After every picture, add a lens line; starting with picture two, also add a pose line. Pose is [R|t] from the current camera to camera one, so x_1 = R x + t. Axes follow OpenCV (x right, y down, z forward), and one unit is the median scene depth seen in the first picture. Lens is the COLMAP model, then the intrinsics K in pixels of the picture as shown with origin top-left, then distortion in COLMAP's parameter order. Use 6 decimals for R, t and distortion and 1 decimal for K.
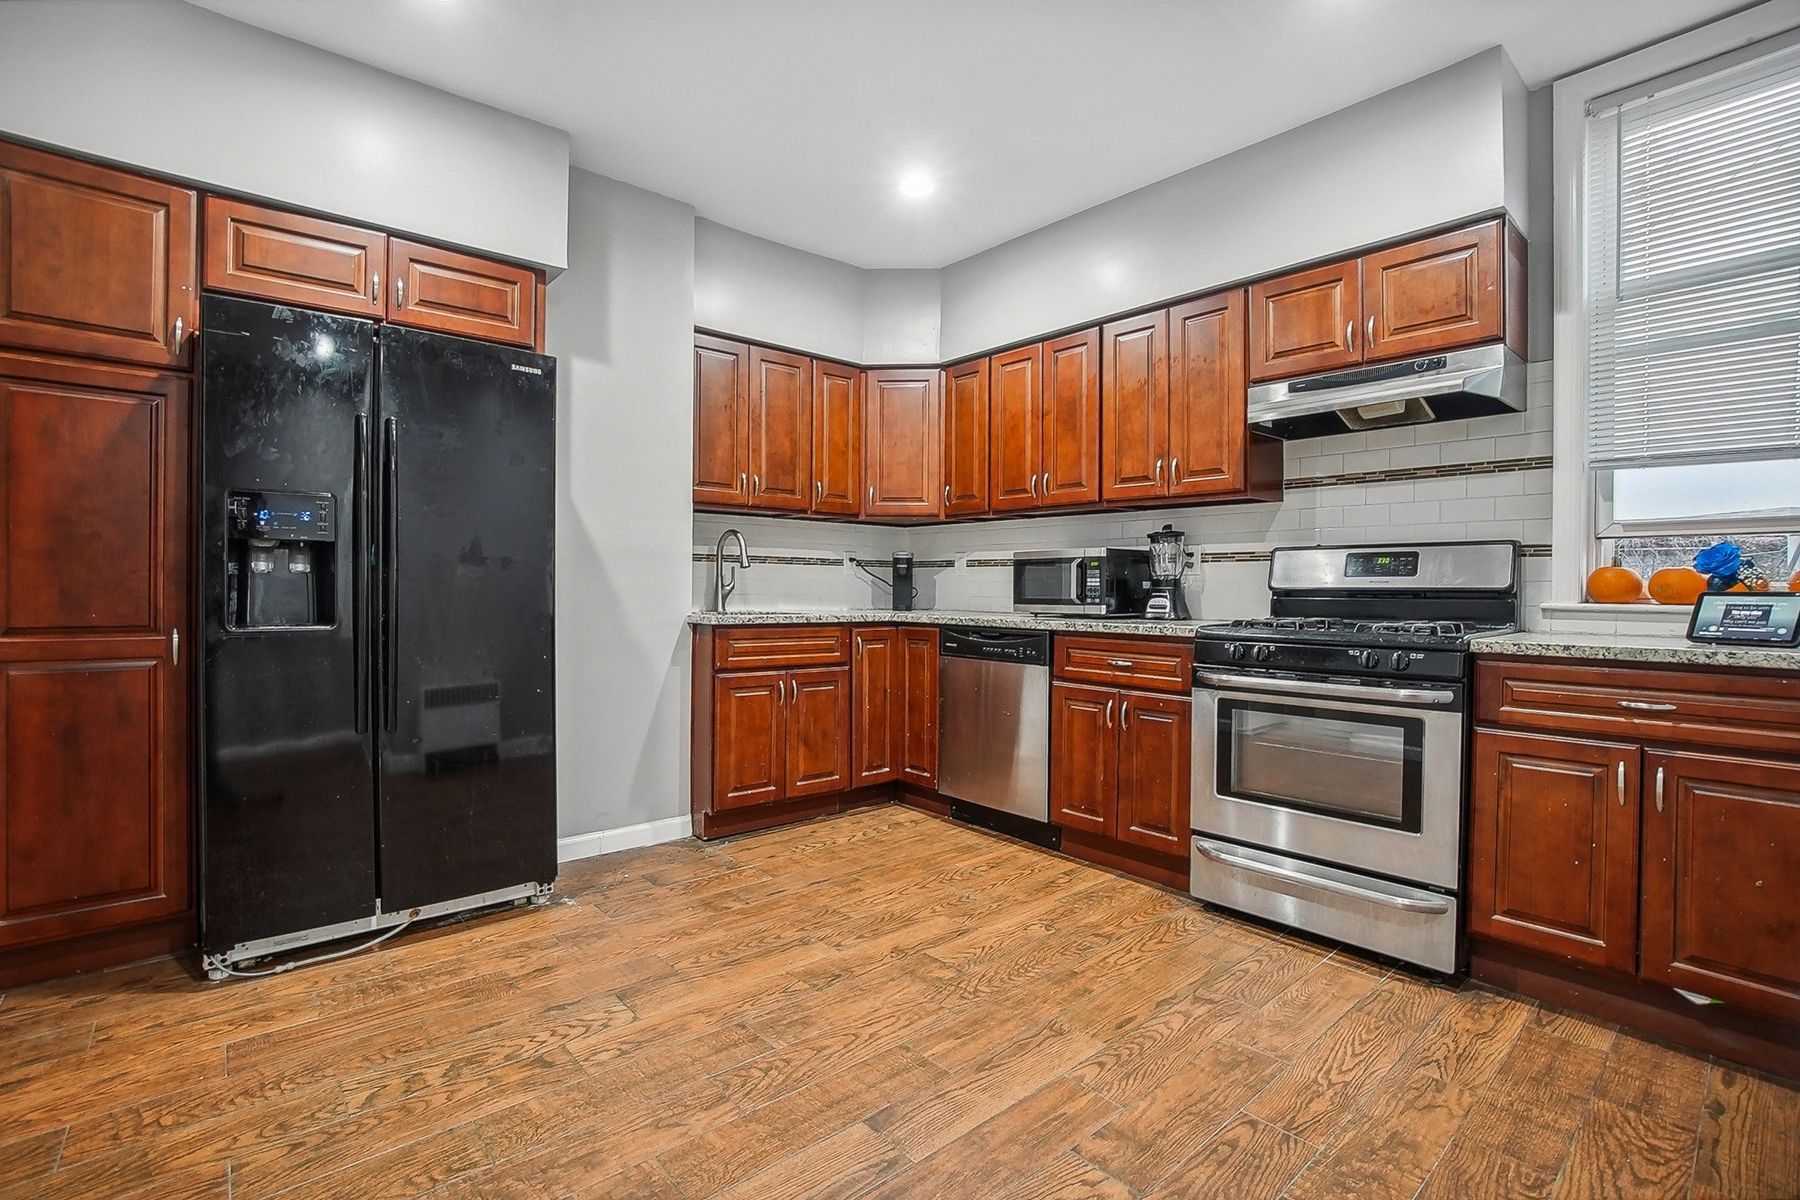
lens RADIAL K [[853.6, 0, 895.0], [0, 853.6, 602.8], [0, 0, 1]] dist [-0.030326, 0.003028]
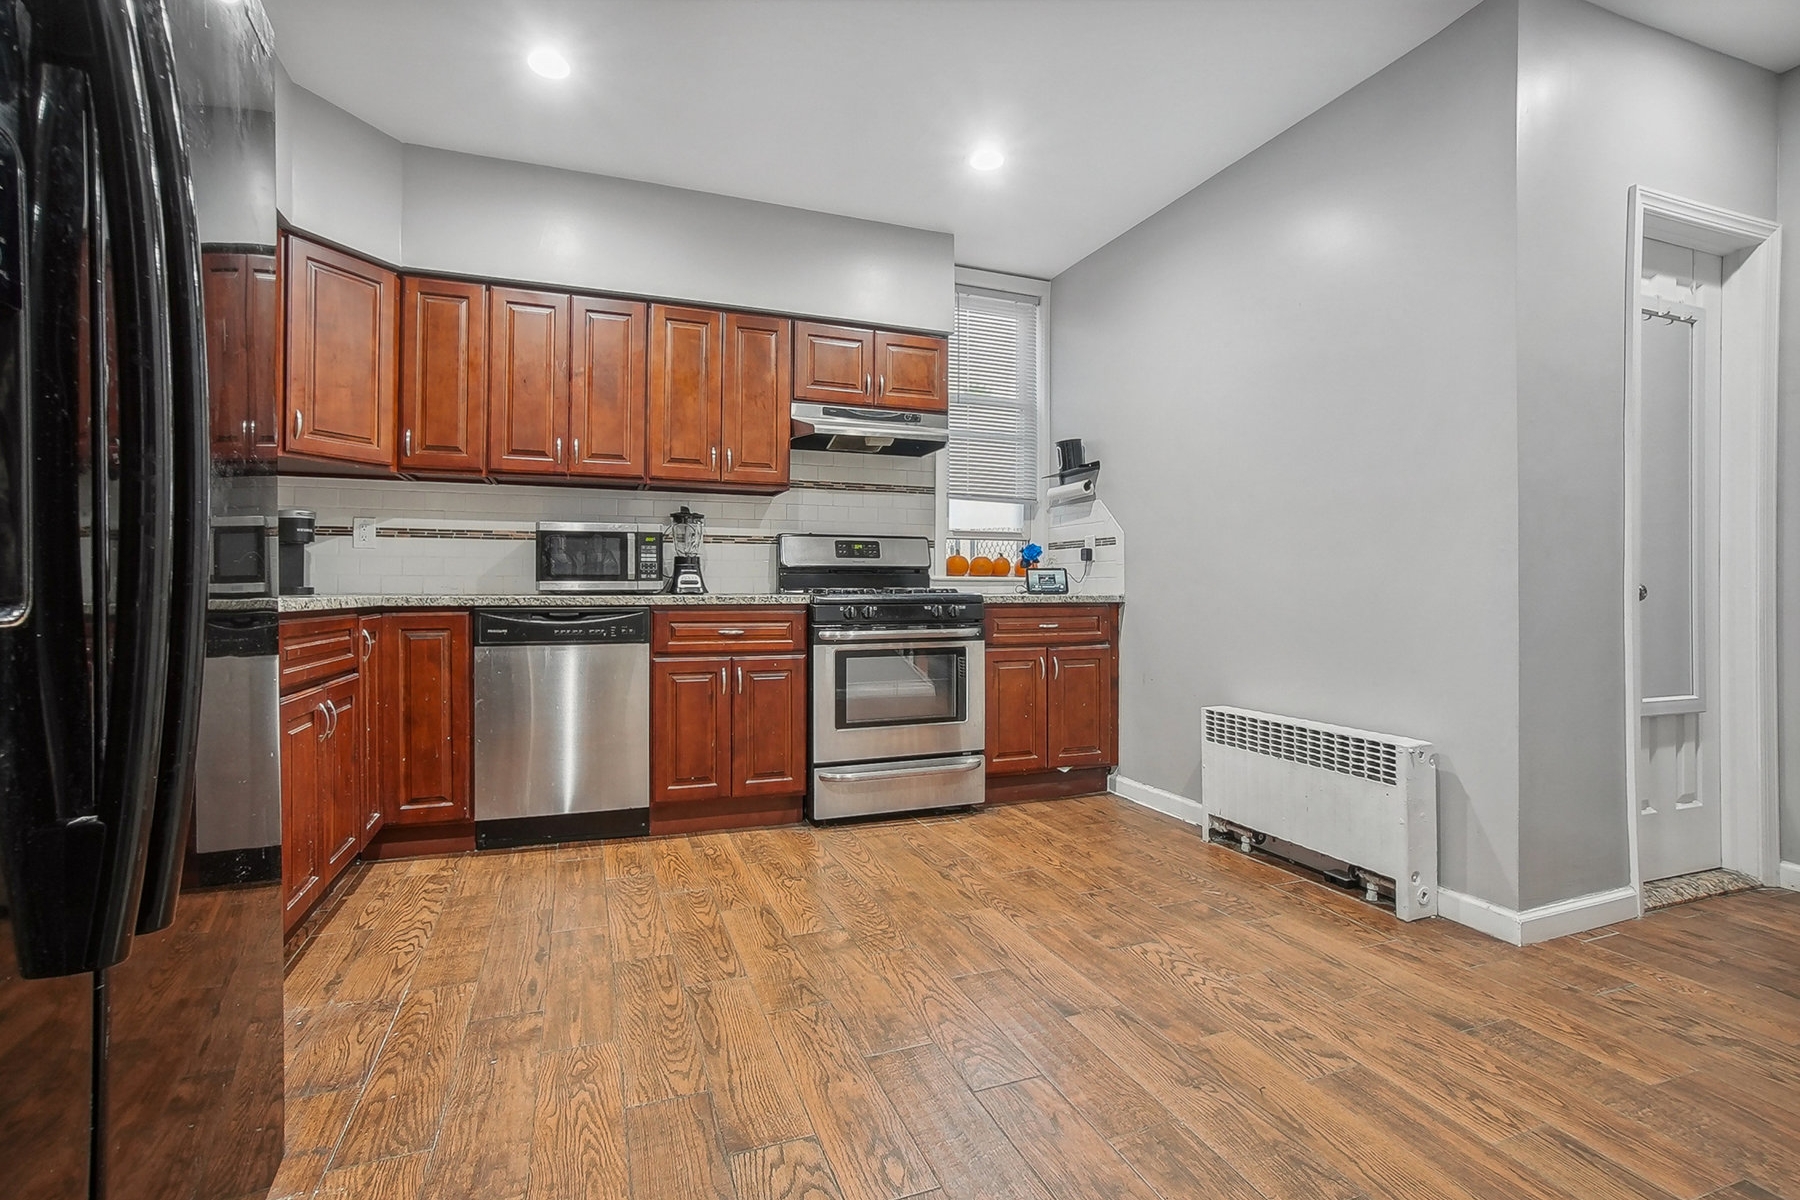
lens RADIAL K [[800.1, 0, 889.0], [0, 800.1, 583.6], [0, 0, 1]] dist [-0.027719, 0.003032]
pose [[0.327447, -0.001143, 0.944869, -0.627095], [0.020169, 0.999780, -0.005780, 0.019426], [-0.944654, 0.020950, 0.327398, 0.483596]]
